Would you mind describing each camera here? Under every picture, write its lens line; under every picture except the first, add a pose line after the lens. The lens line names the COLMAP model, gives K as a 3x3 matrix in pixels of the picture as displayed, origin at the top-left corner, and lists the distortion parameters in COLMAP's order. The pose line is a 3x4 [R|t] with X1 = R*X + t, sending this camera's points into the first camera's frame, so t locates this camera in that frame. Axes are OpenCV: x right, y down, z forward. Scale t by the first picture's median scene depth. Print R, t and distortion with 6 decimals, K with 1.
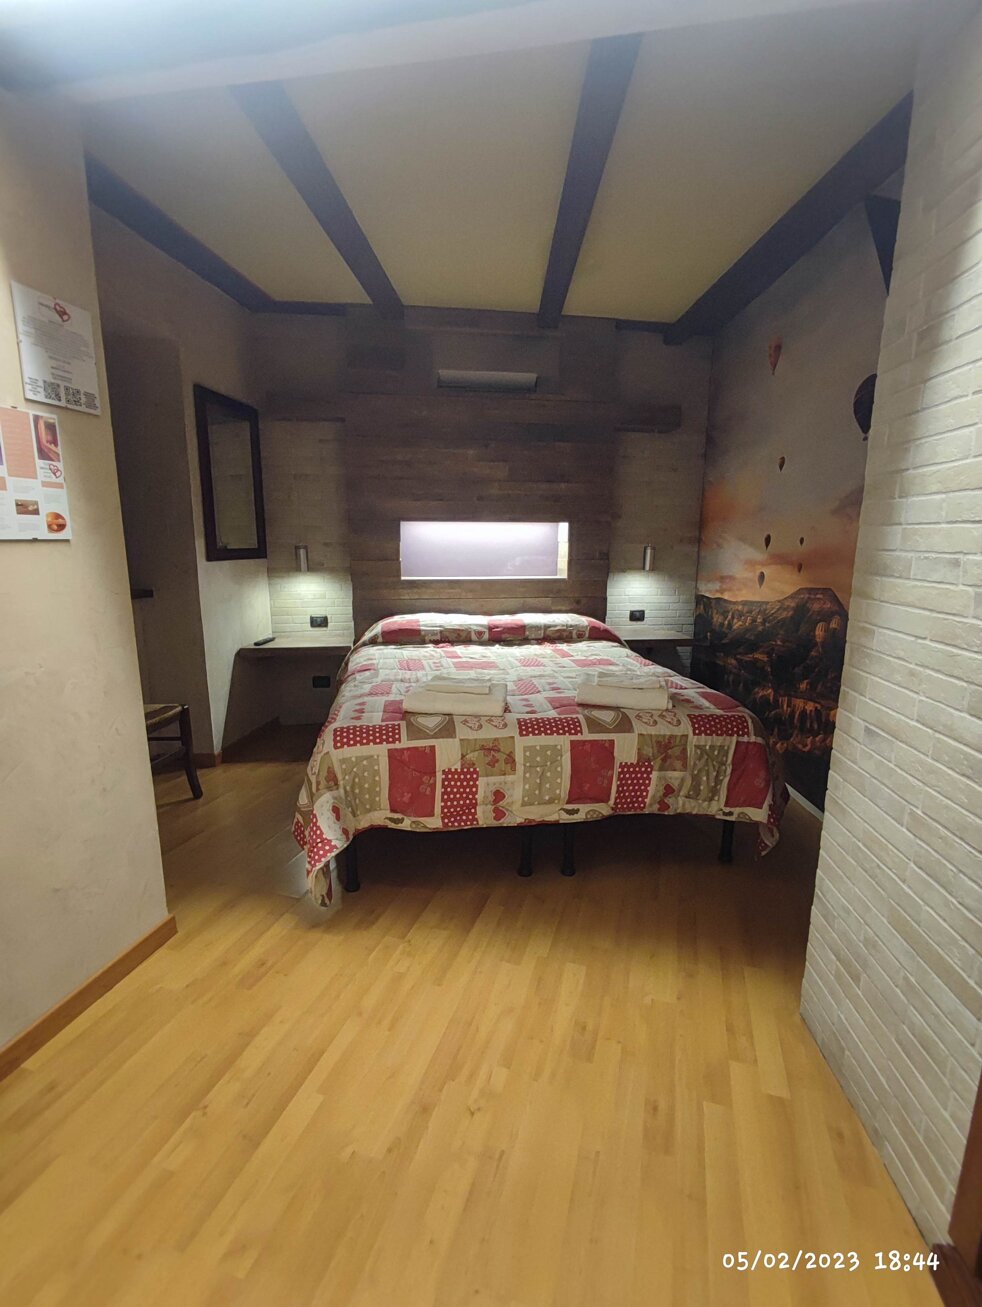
lens RADIAL K [[588.4, 0, 491.0], [0, 588.4, 653.5], [0, 0, 1]] dist [-0.019585, -0.000445]
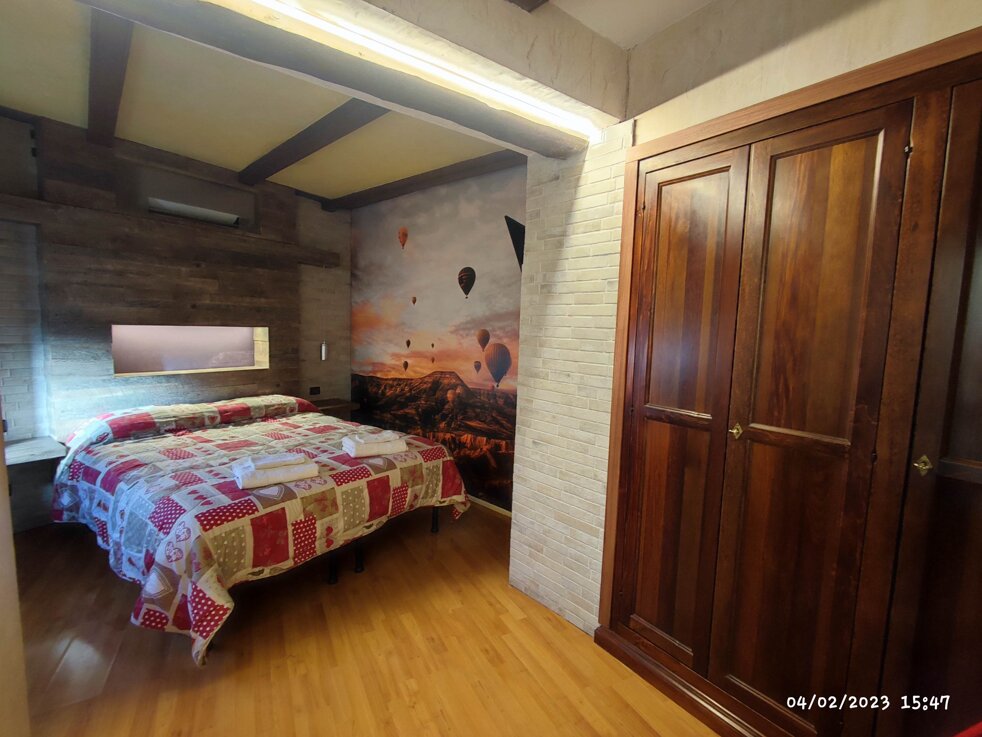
lens RADIAL K [[438.6, 0, 491.0], [0, 438.6, 368.5], [0, 0, 1]] dist [-0.035269, -0.000357]
pose [[0.682213, -0.048290, 0.729557, -0.463581], [0.106517, 0.993735, -0.033828, -0.076101], [-0.723353, 0.100788, 0.683083, -0.072470]]
